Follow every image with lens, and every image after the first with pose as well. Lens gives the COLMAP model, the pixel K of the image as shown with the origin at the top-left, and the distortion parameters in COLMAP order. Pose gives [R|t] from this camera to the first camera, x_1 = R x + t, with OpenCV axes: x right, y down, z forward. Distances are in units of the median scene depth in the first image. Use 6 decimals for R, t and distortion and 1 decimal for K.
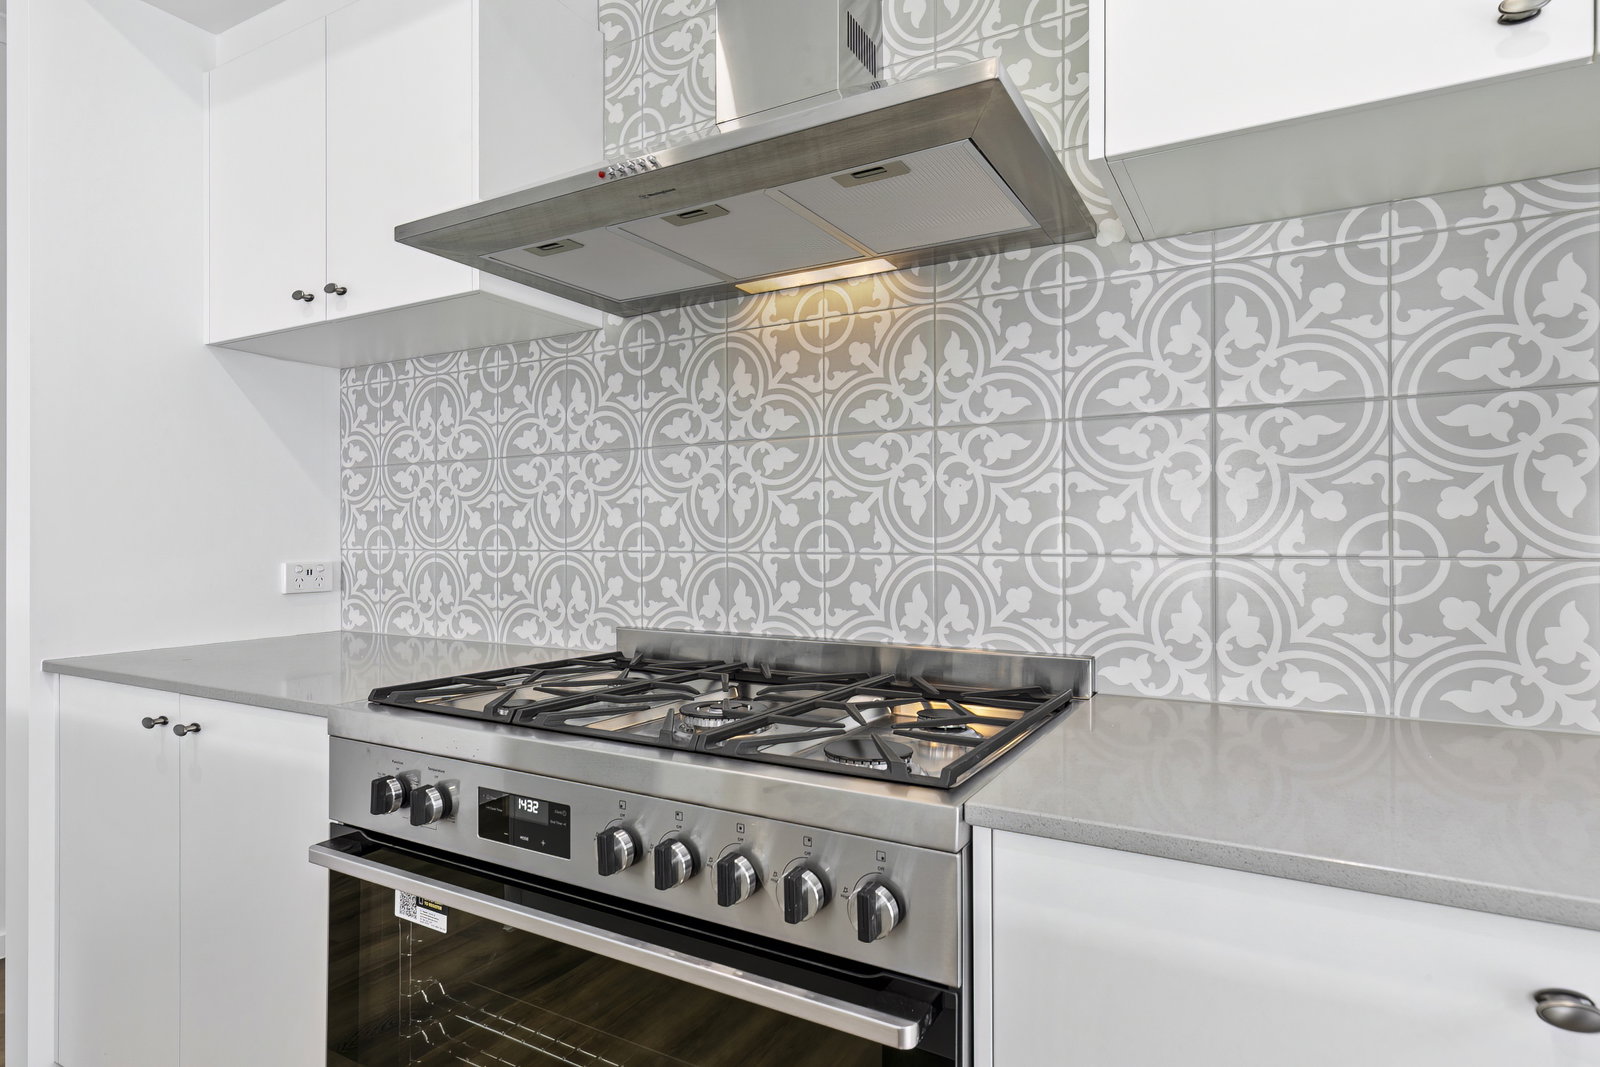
lens RADIAL K [[881.0, 0, 796.2], [0, 881.0, 542.2], [0, 0, 1]] dist [0.003658, 0.000204]
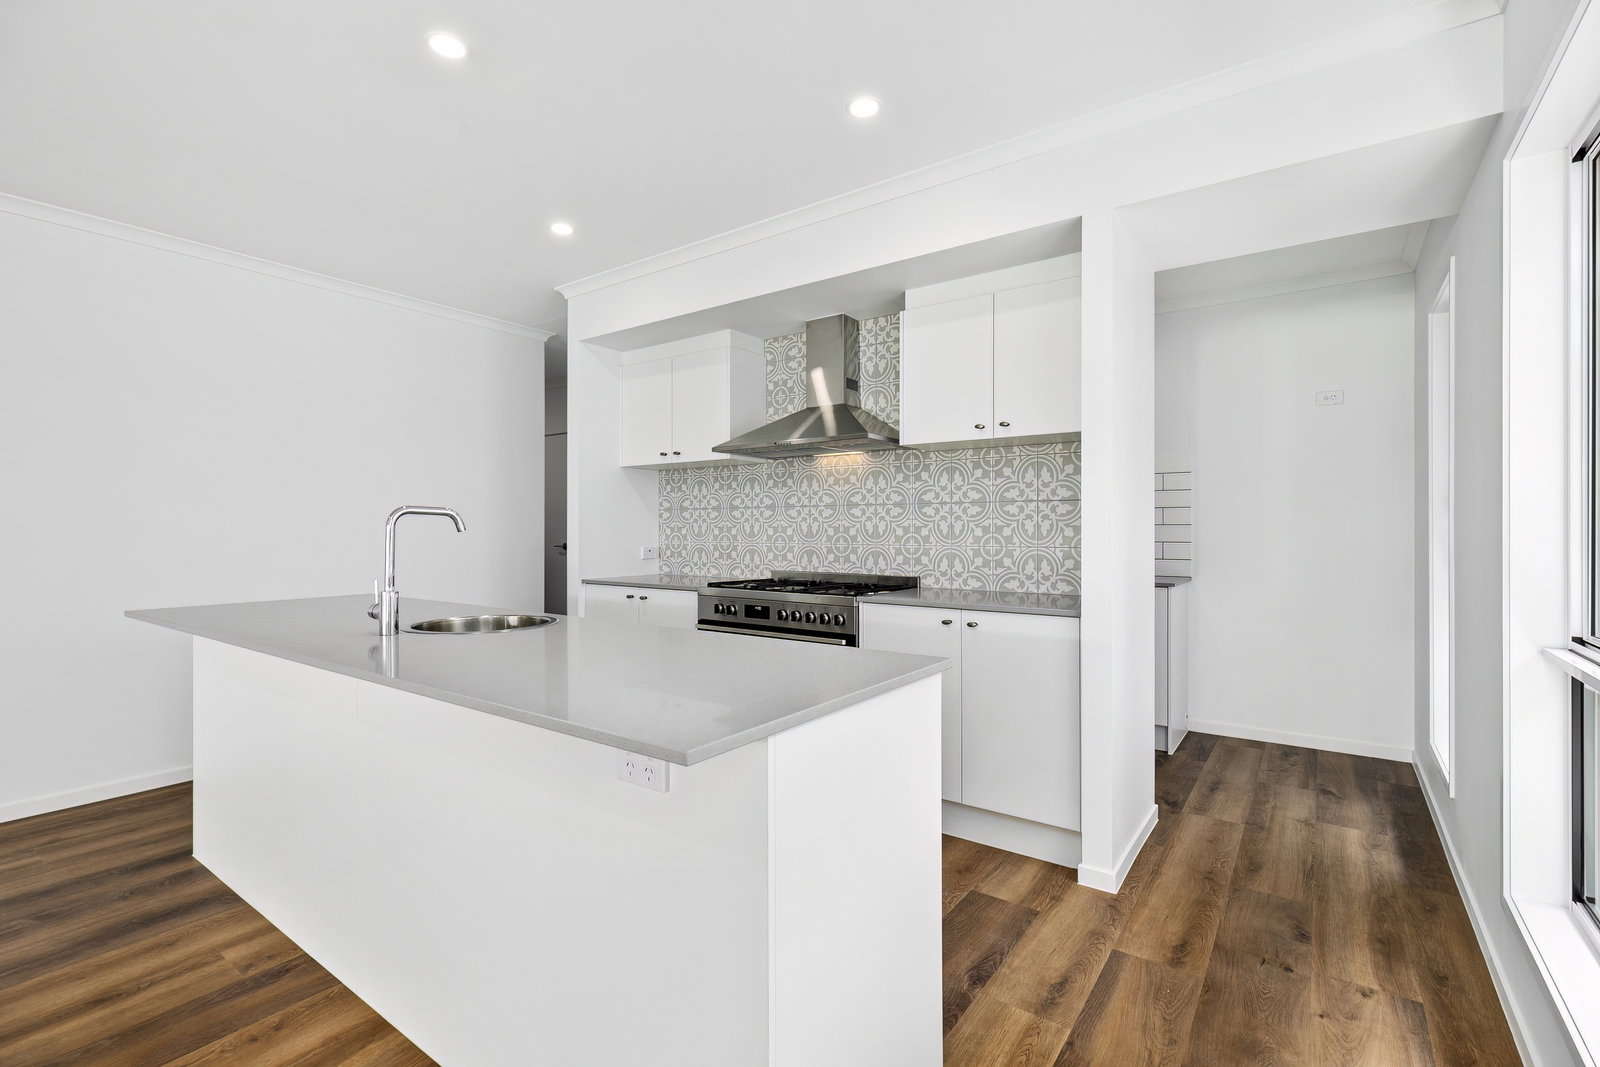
lens RADIAL K [[724.1, 0, 800.1], [0, 724.1, 534.2], [0, 0, 1]] dist [-0.000622, -0.000159]
pose [[0.994495, 0.001828, -0.104771, 0.140374], [-0.001550, 0.999995, 0.002728, -0.027201], [0.104775, -0.002551, 0.994493, -1.389774]]
